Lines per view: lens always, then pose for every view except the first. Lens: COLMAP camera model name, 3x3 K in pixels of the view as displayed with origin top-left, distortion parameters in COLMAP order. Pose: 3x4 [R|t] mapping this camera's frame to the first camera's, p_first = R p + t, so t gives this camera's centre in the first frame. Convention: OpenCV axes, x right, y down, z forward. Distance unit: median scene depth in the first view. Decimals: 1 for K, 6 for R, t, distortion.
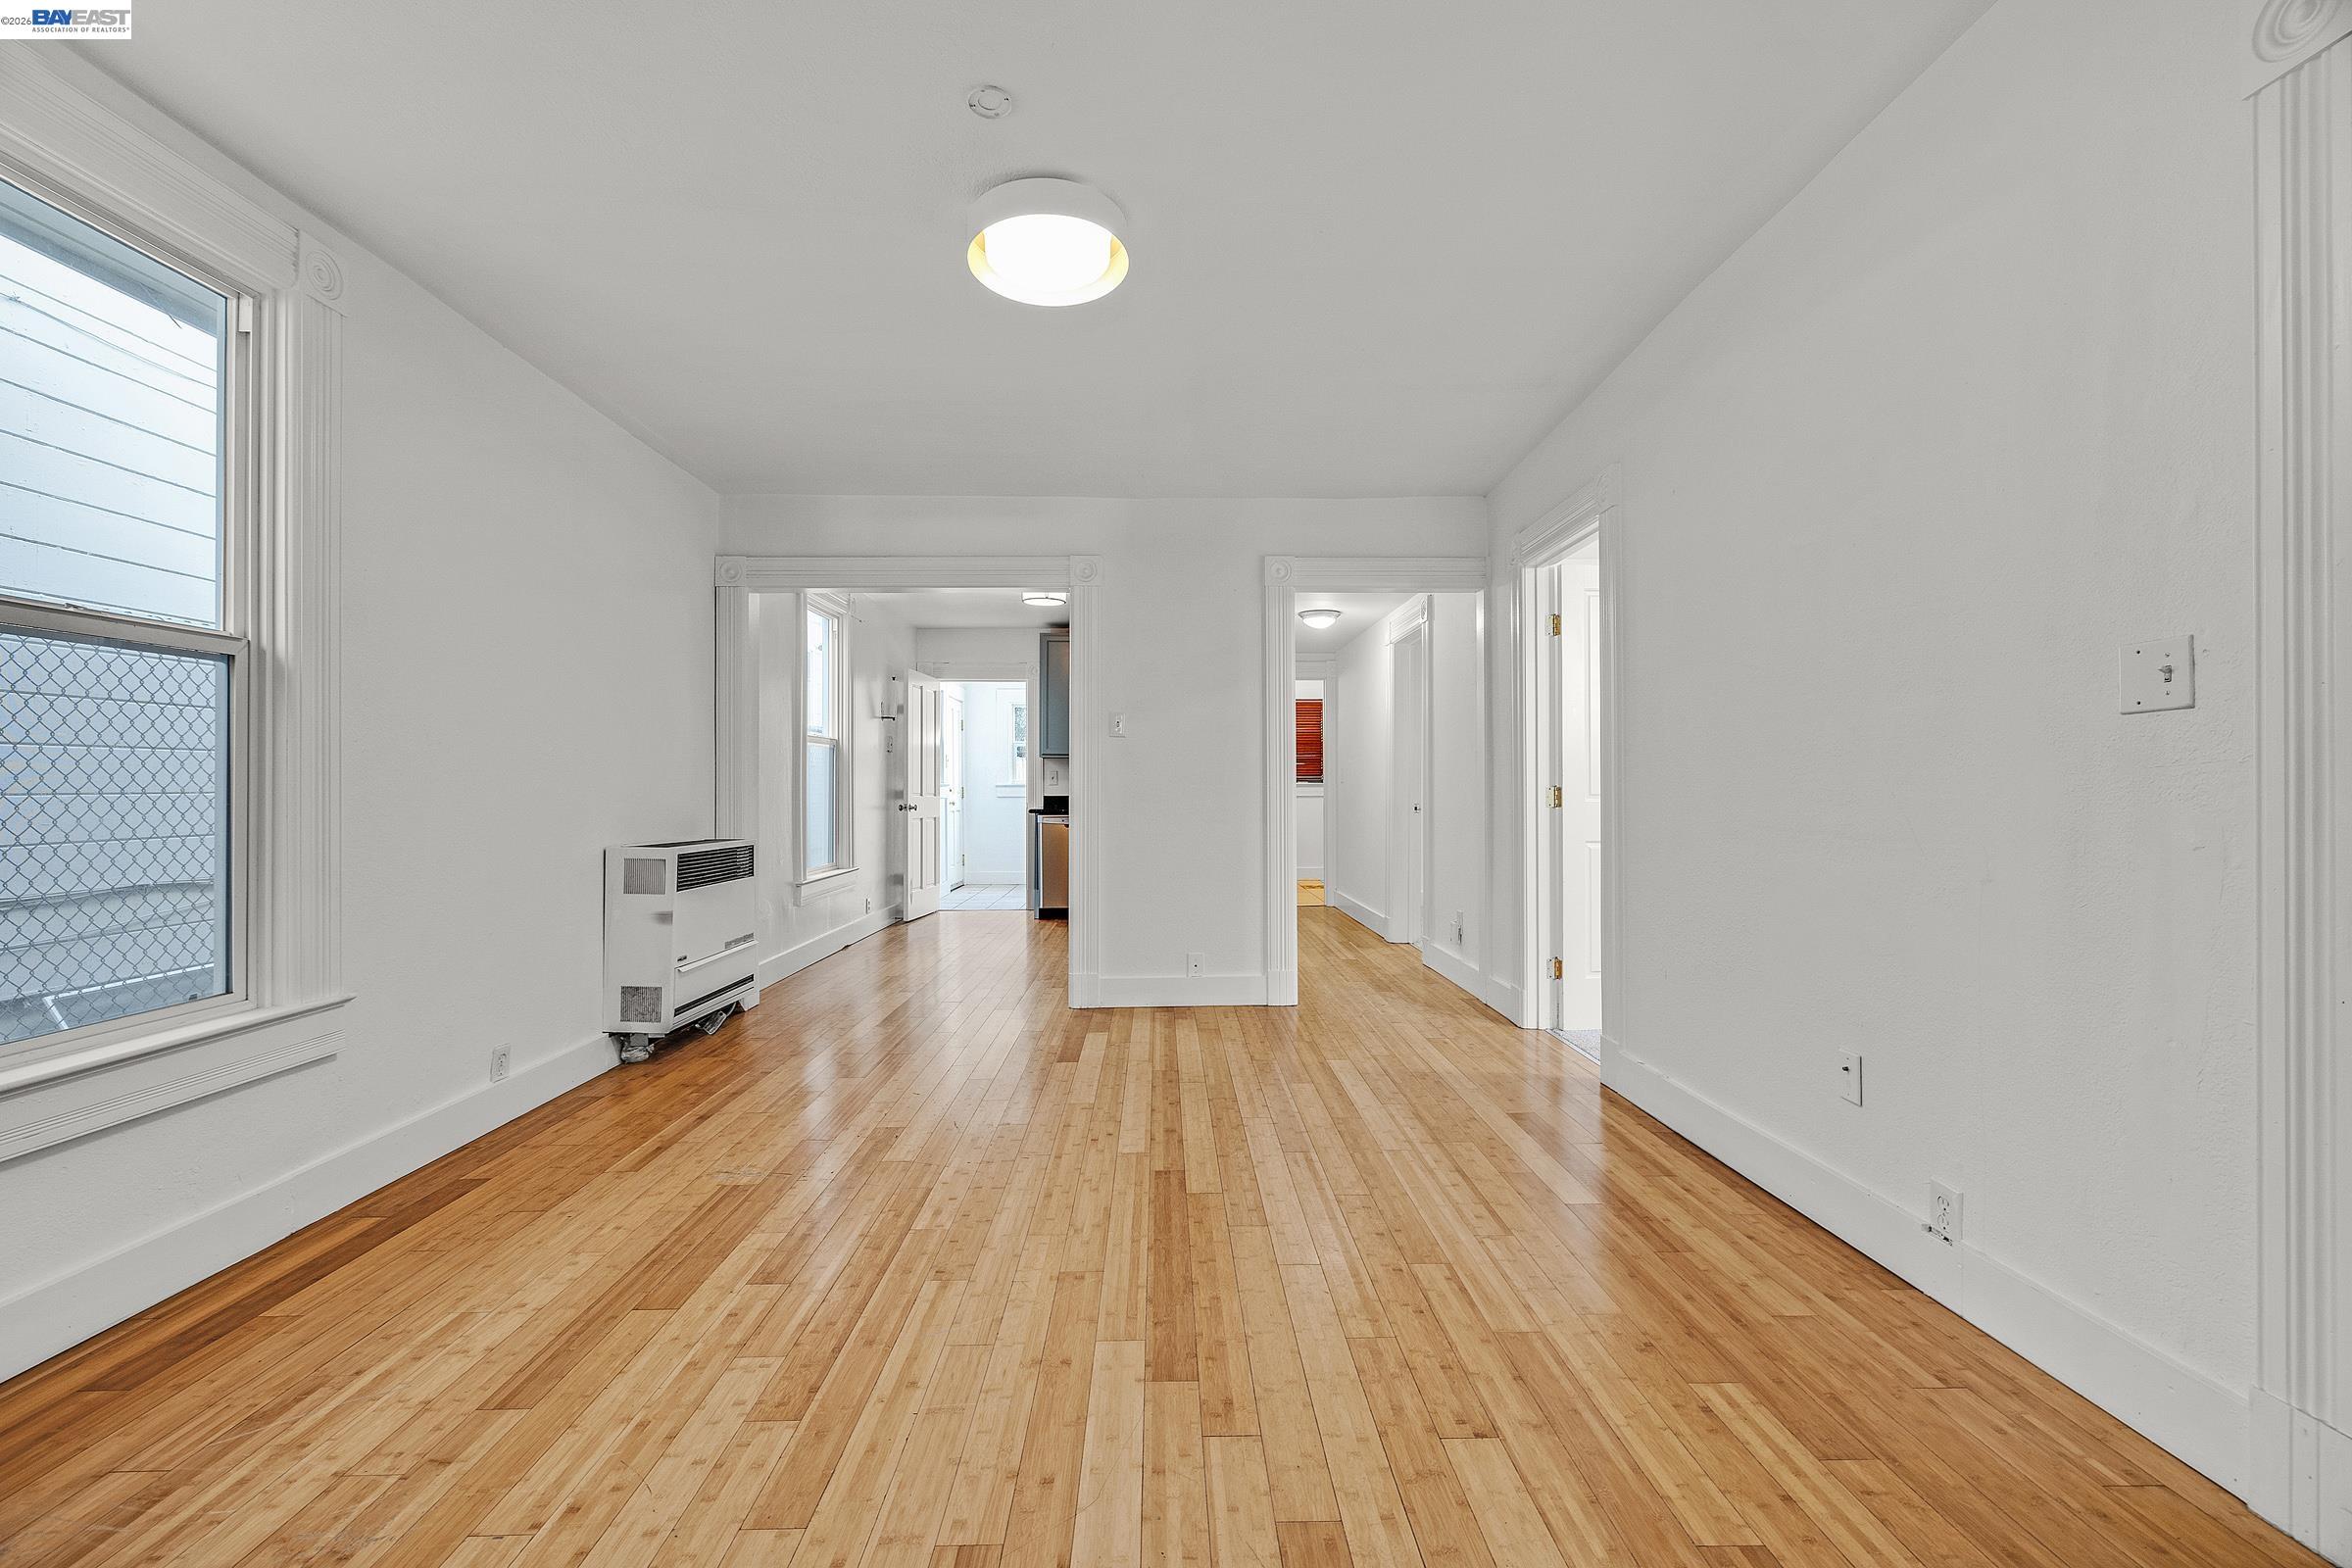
lens RADIAL K [[988.5, 0, 1180.8], [0, 988.5, 779.0], [0, 0, 1]] dist [-0.001731, 0.000447]
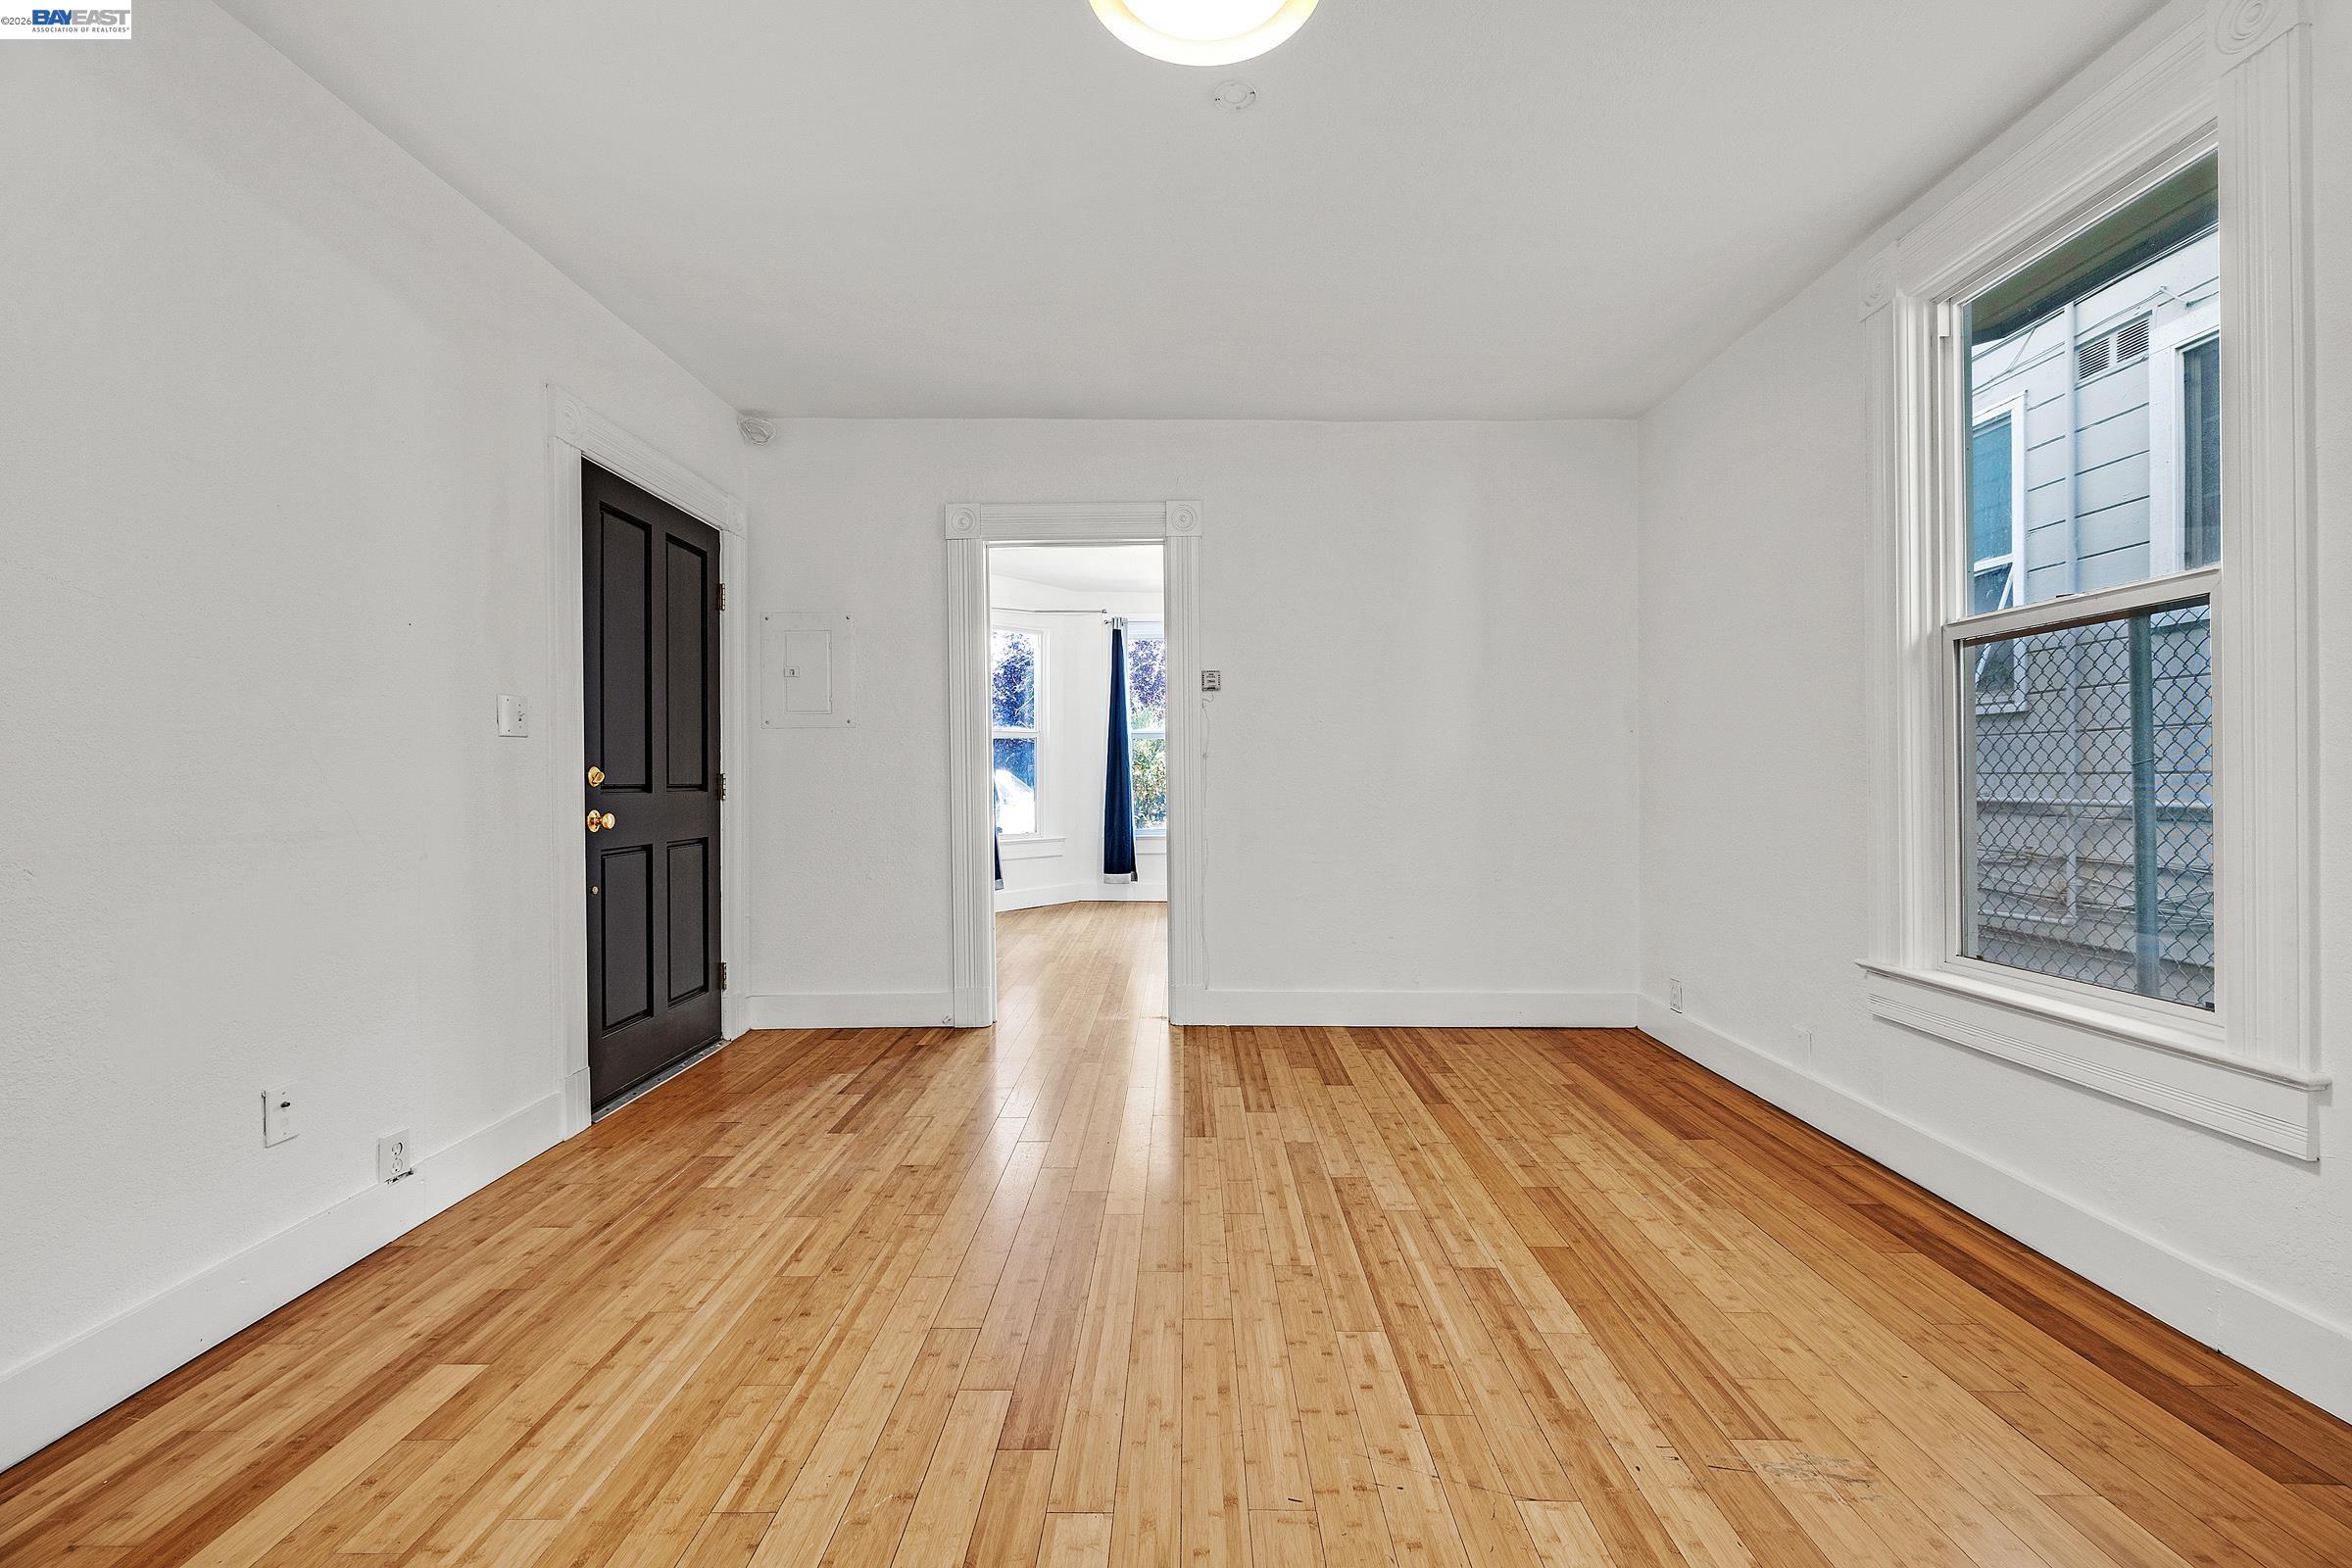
lens RADIAL K [[988.5, 0, 1173.3], [0, 988.5, 785.1], [0, 0, 1]] dist [-0.001731, 0.000447]
pose [[-0.999286, 0.012038, 0.035813, -0.162819], [0.011908, 0.999922, -0.003849, 0.028020], [-0.035856, -0.003420, -0.999351, 2.089853]]
